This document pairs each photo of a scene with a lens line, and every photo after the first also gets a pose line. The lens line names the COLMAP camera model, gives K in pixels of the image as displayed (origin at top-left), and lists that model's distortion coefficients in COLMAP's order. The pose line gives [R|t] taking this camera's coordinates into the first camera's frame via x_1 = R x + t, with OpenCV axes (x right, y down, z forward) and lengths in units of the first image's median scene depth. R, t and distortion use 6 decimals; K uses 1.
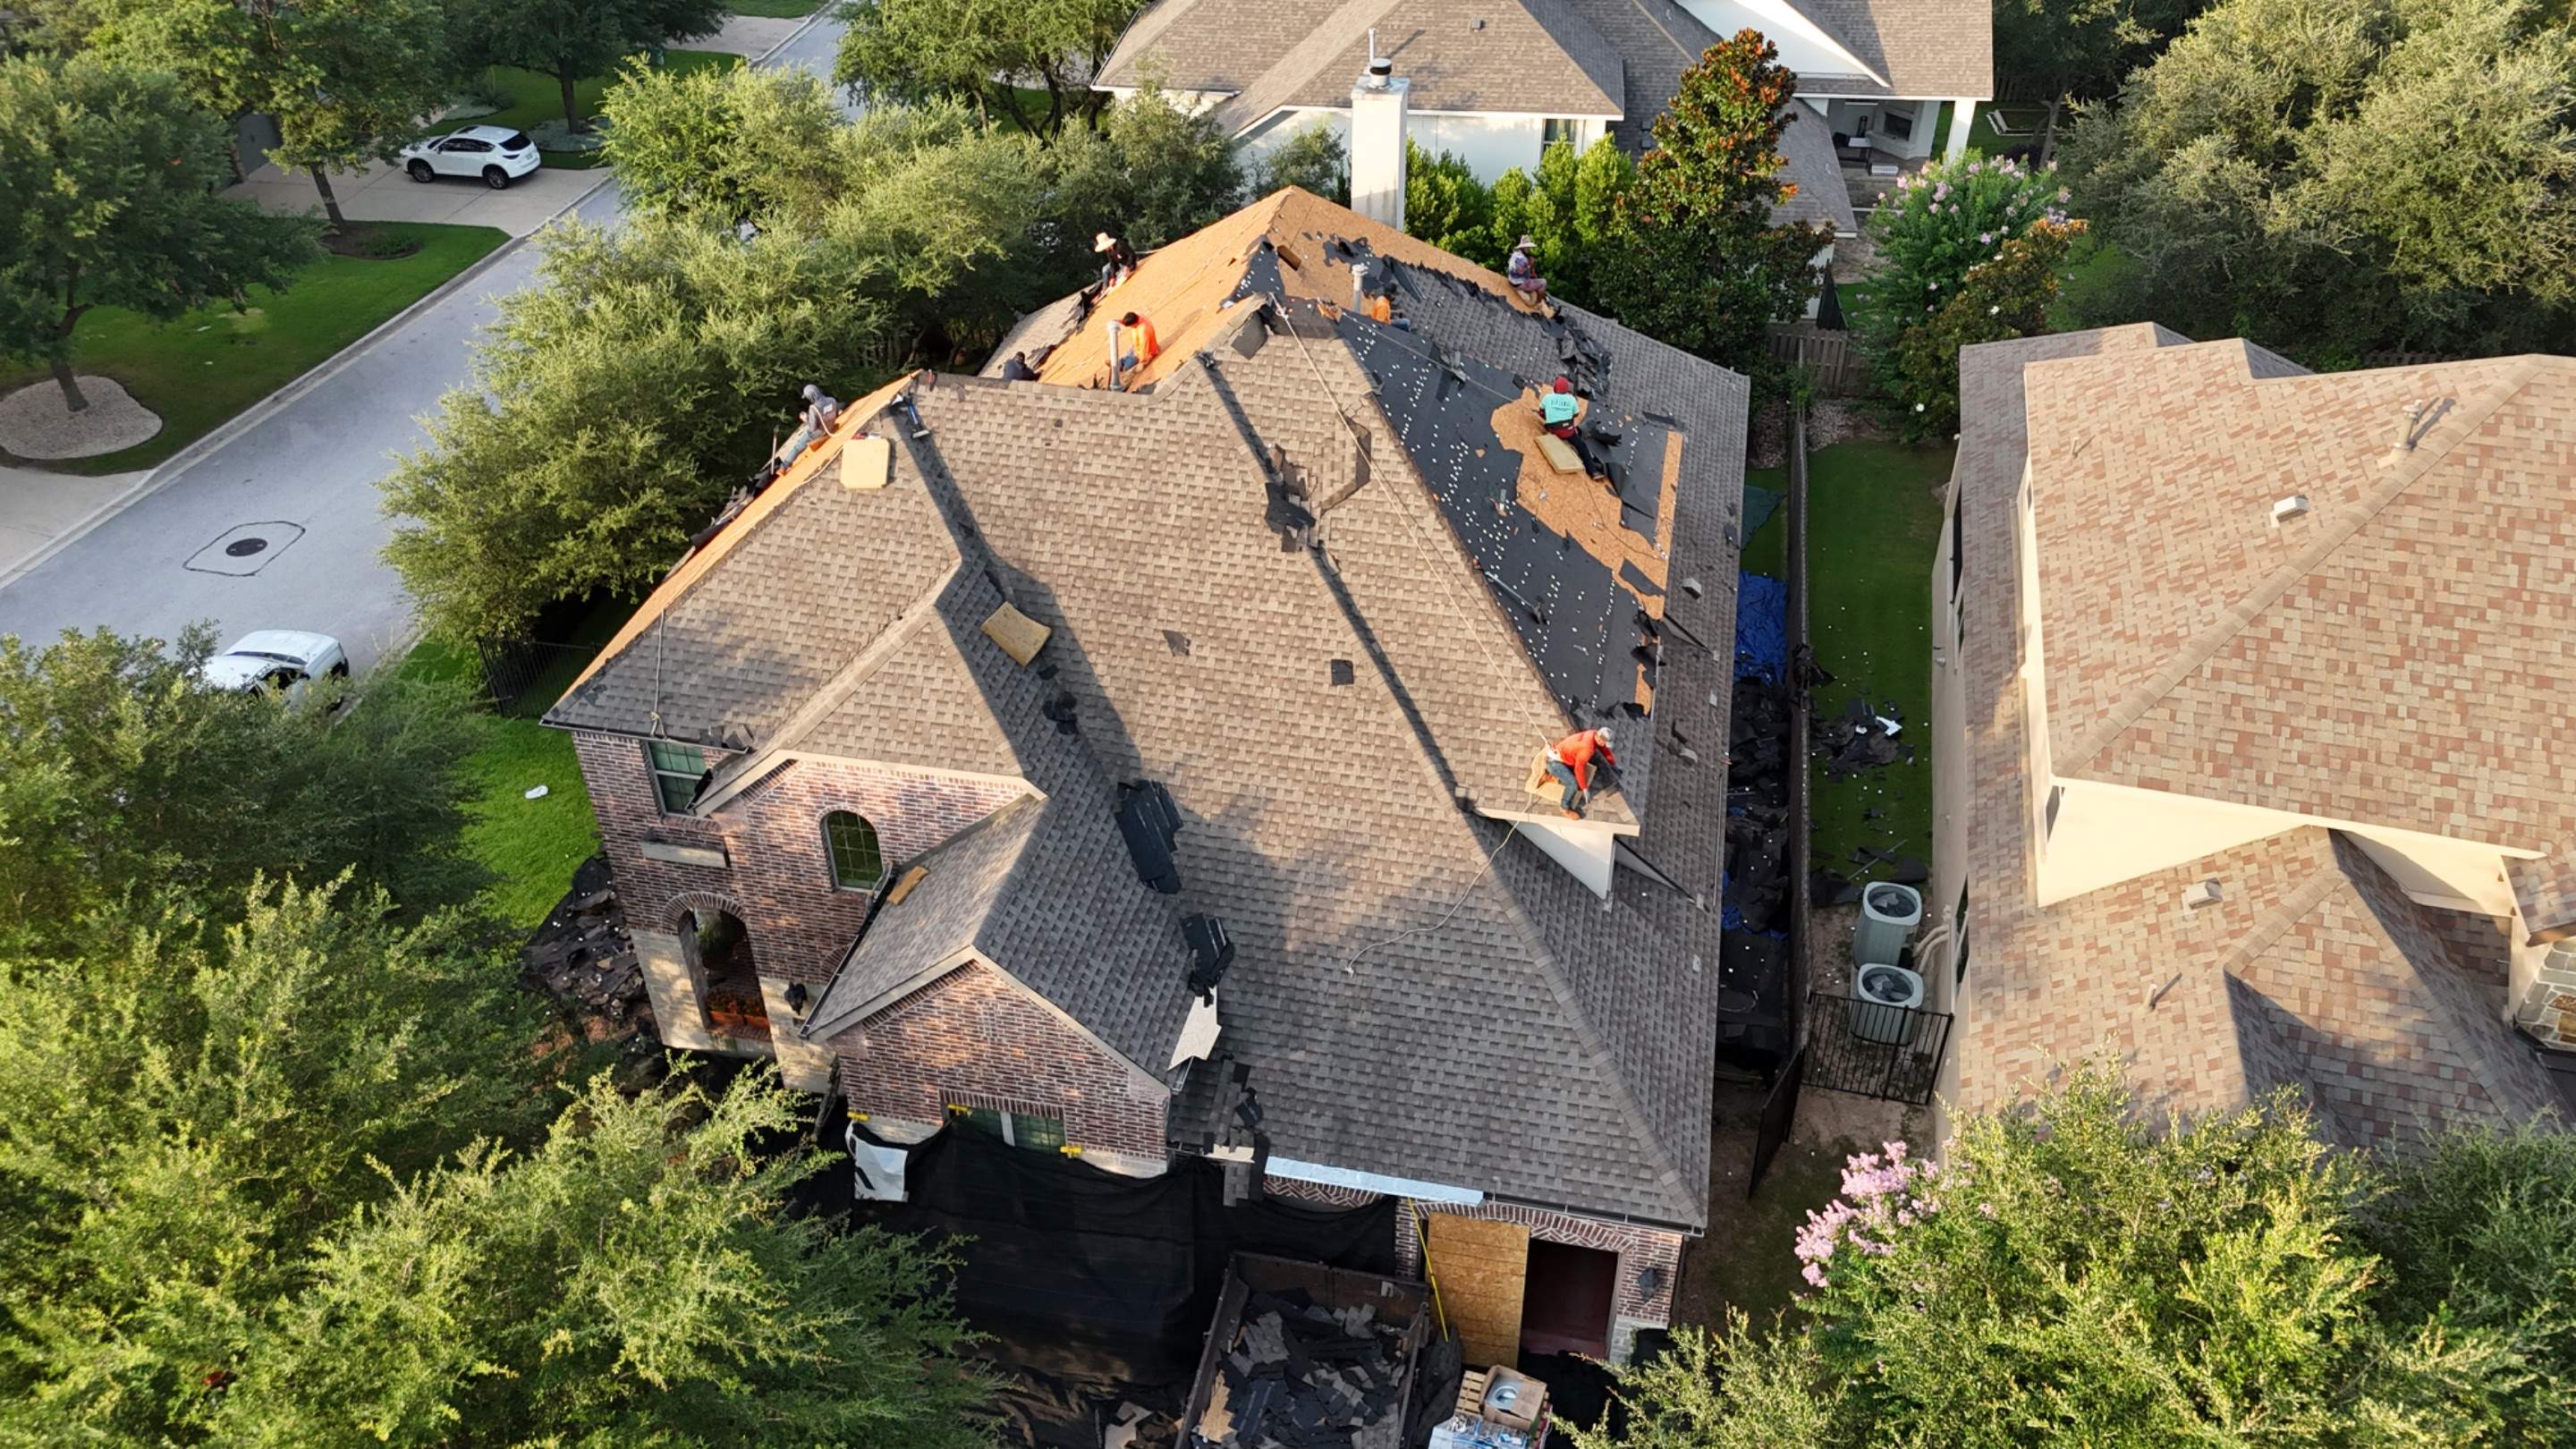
lens RADIAL K [[1896.9, 0, 1280.0], [0, 1896.9, 726.3], [0, 0, 1]] dist [0.065671, -0.058419]
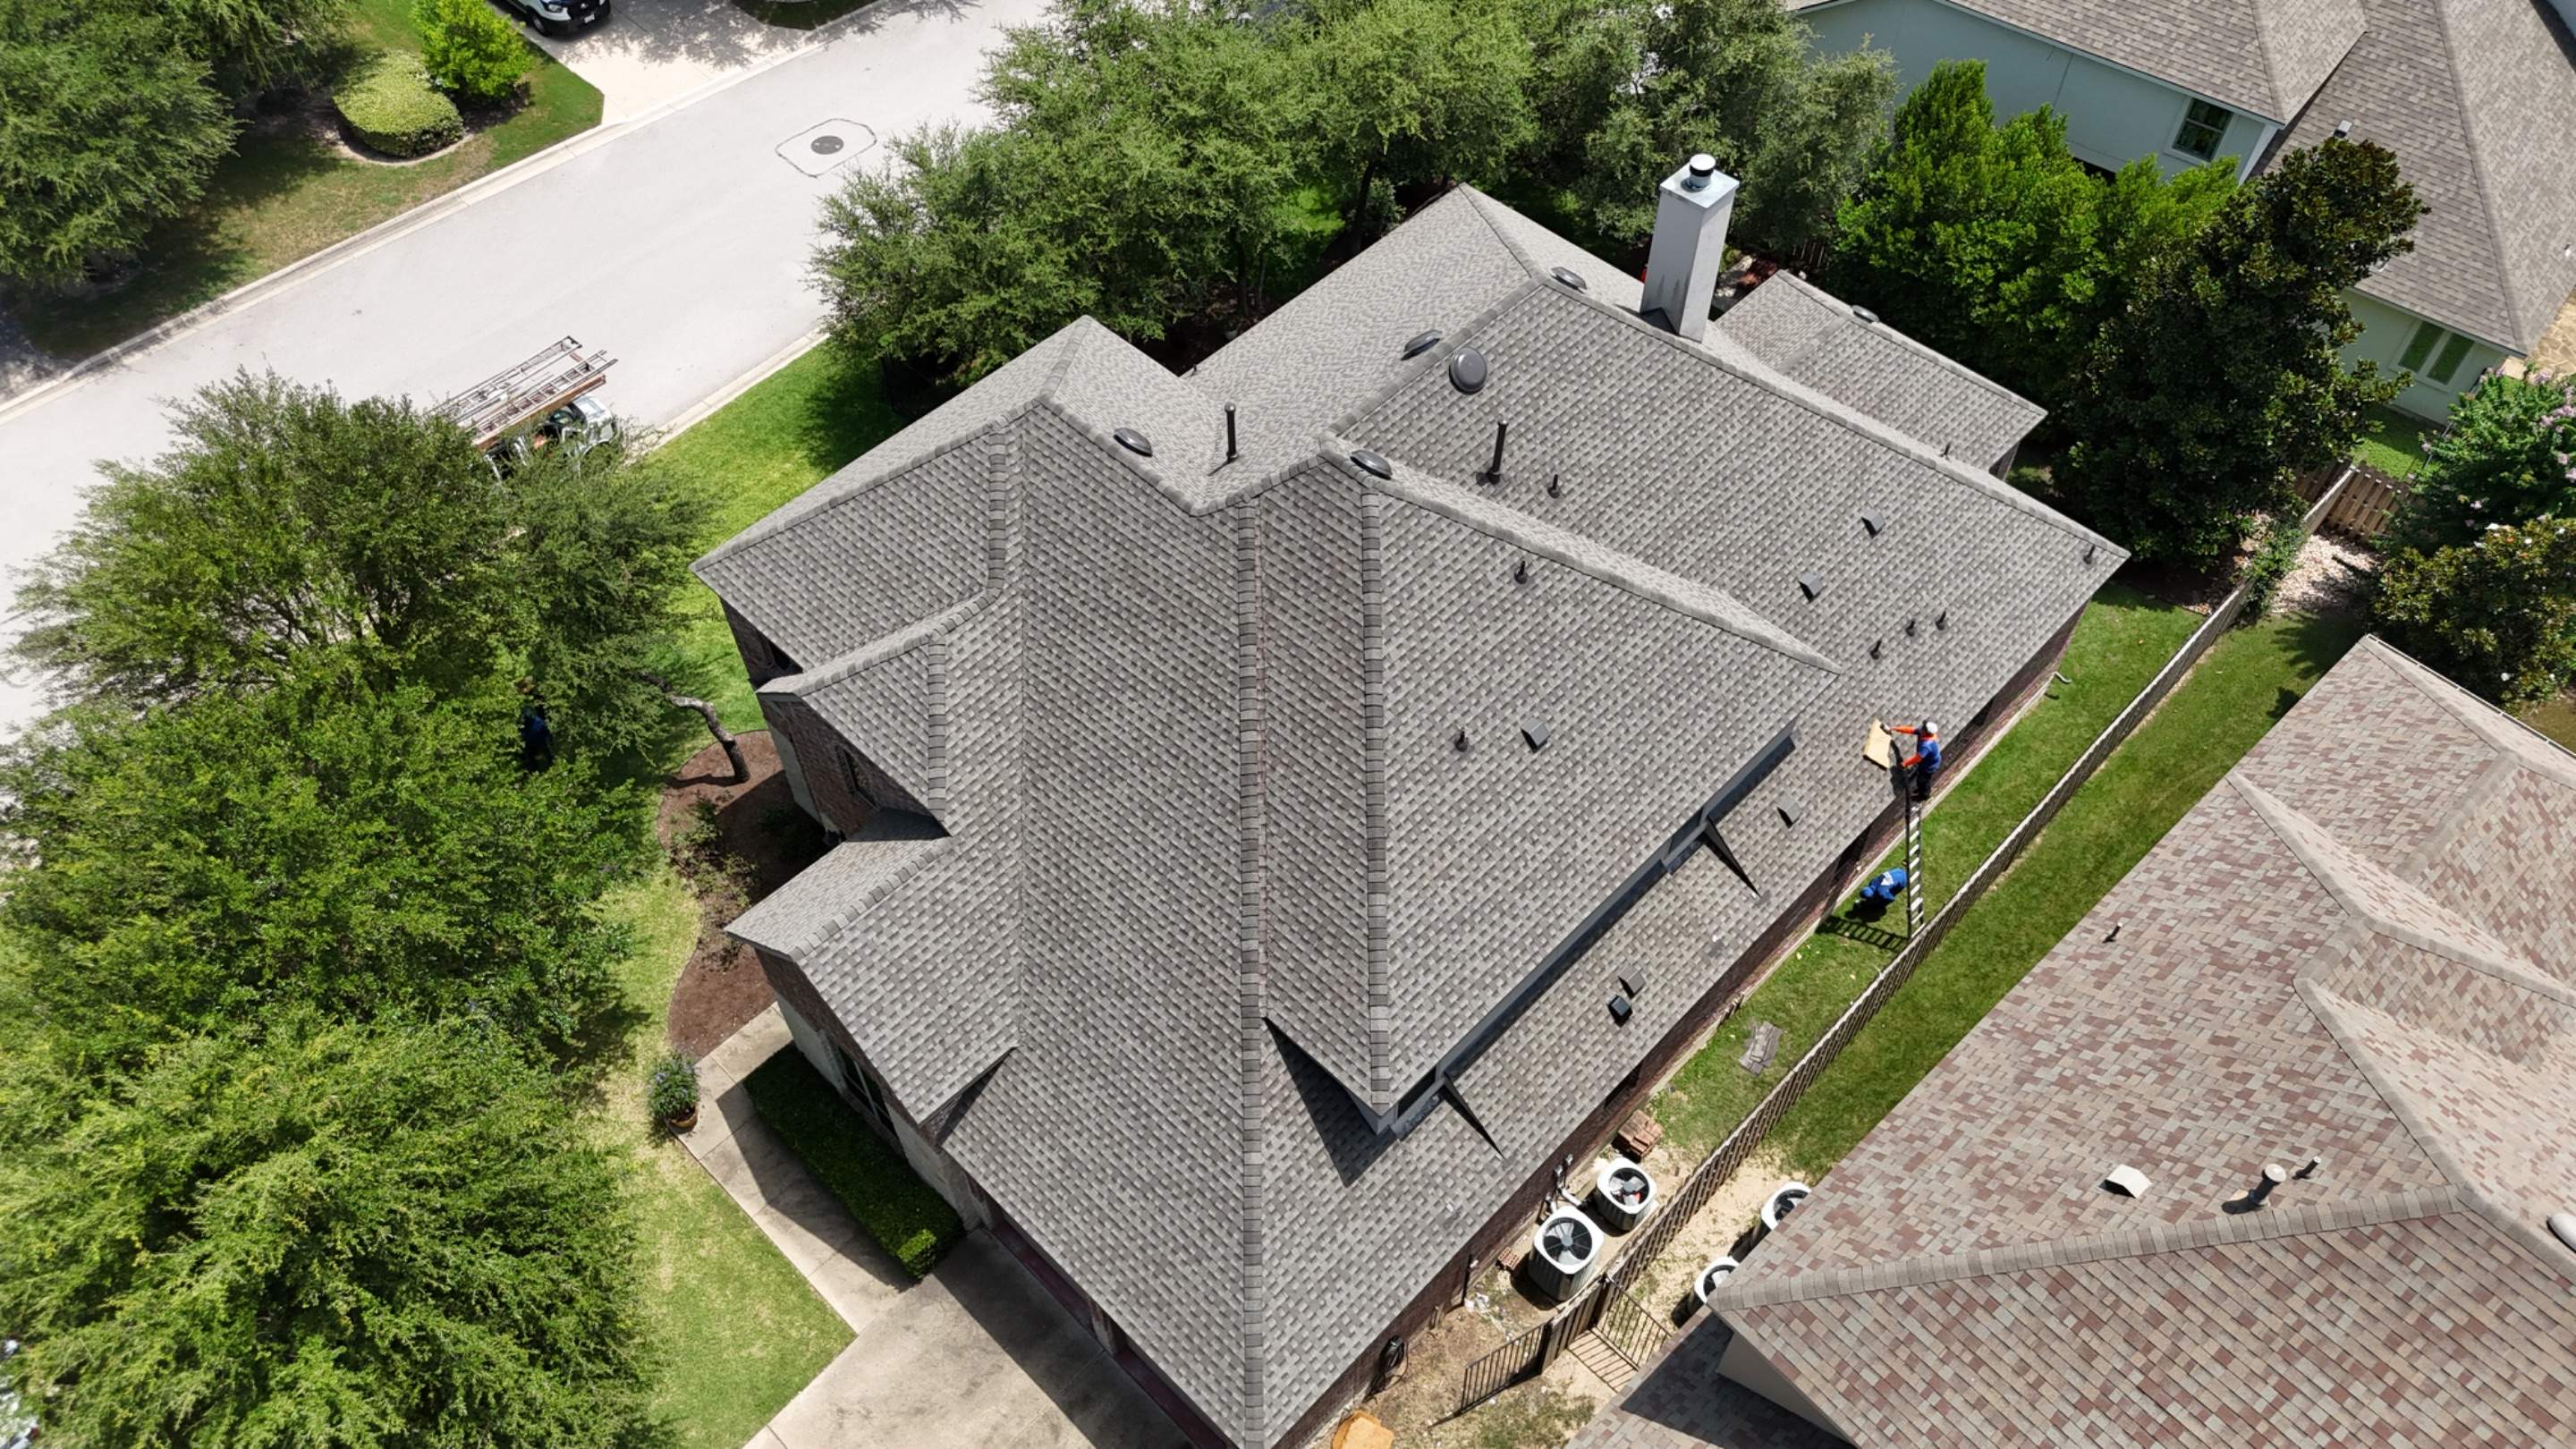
lens RADIAL K [[1896.9, 0, 1272.5], [0, 1896.9, 715.1], [0, 0, 1]] dist [0.065671, -0.058419]
pose [[0.846327, 0.419080, -0.328790, 0.370461], [-0.314998, 0.891522, 0.325523, -0.441697], [0.429543, -0.171931, 0.886528, 0.077482]]
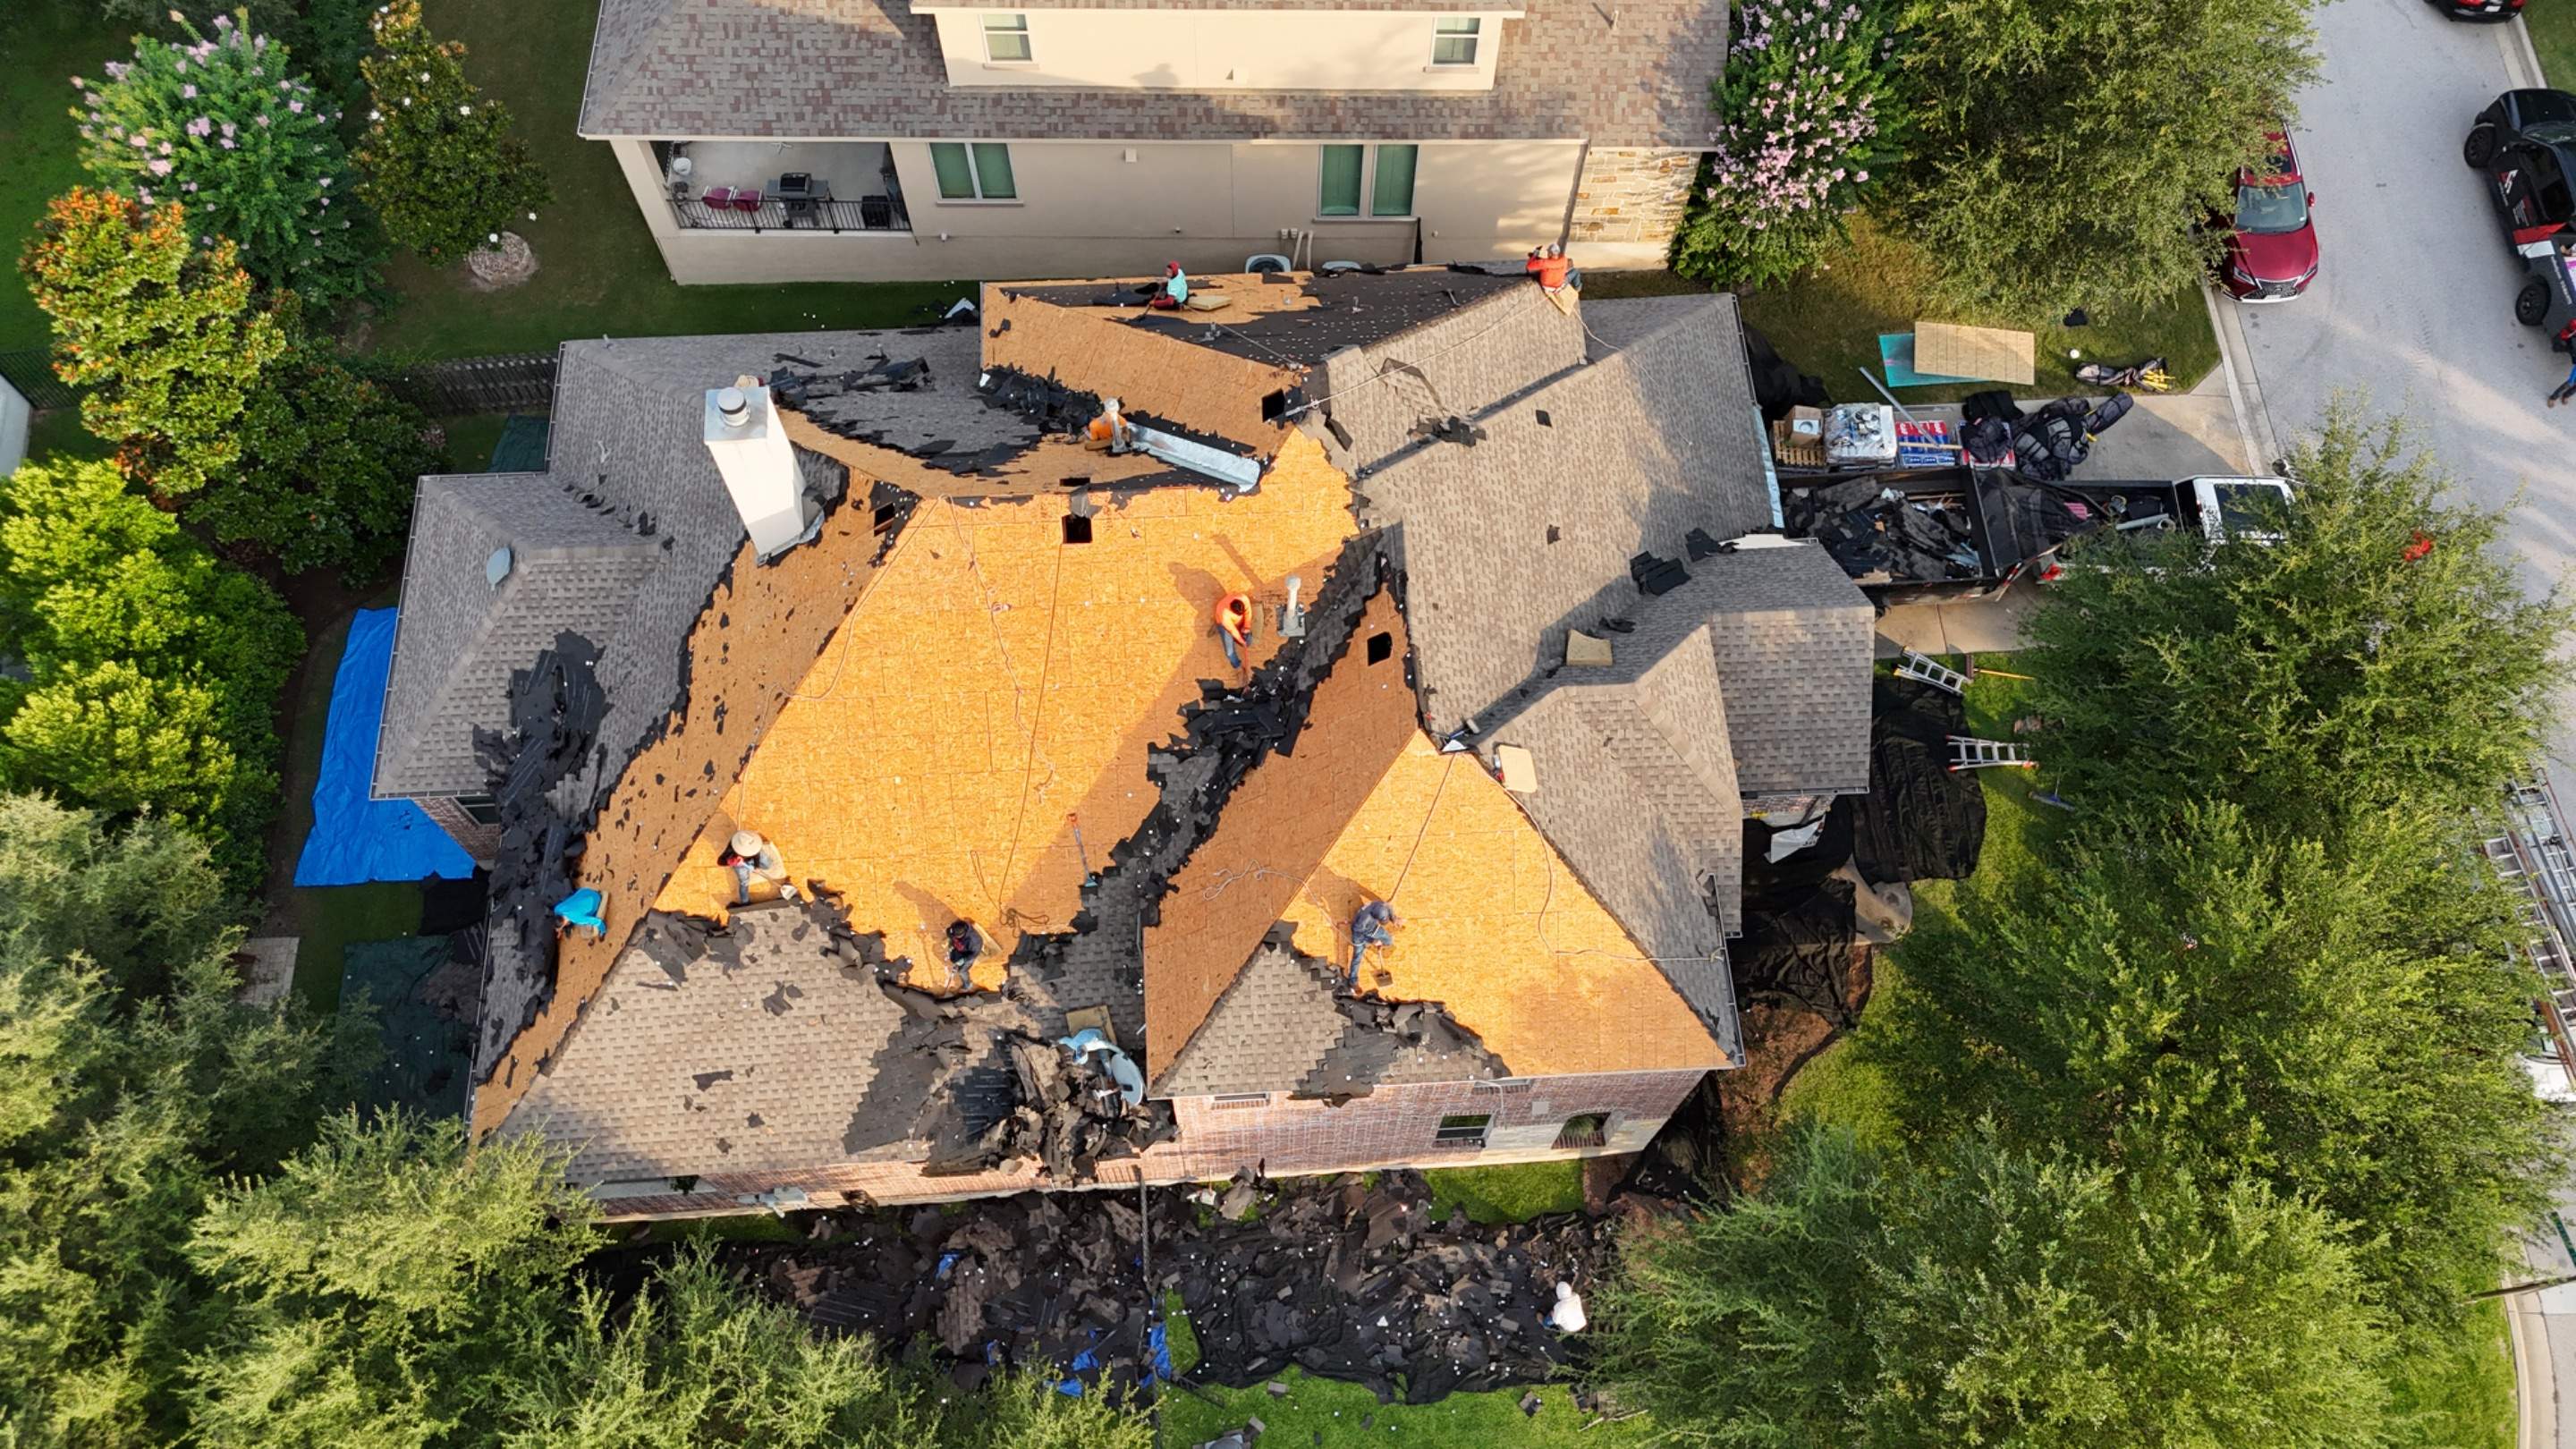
lens RADIAL K [[1896.9, 0, 1293.4], [0, 1896.9, 747.6], [0, 0, 1]] dist [0.065671, -0.058419]
pose [[-0.272027, -0.873344, 0.404069, -0.611090], [0.577406, 0.187774, 0.794571, -1.065554], [-0.769807, 0.449456, 0.453195, 0.642256]]
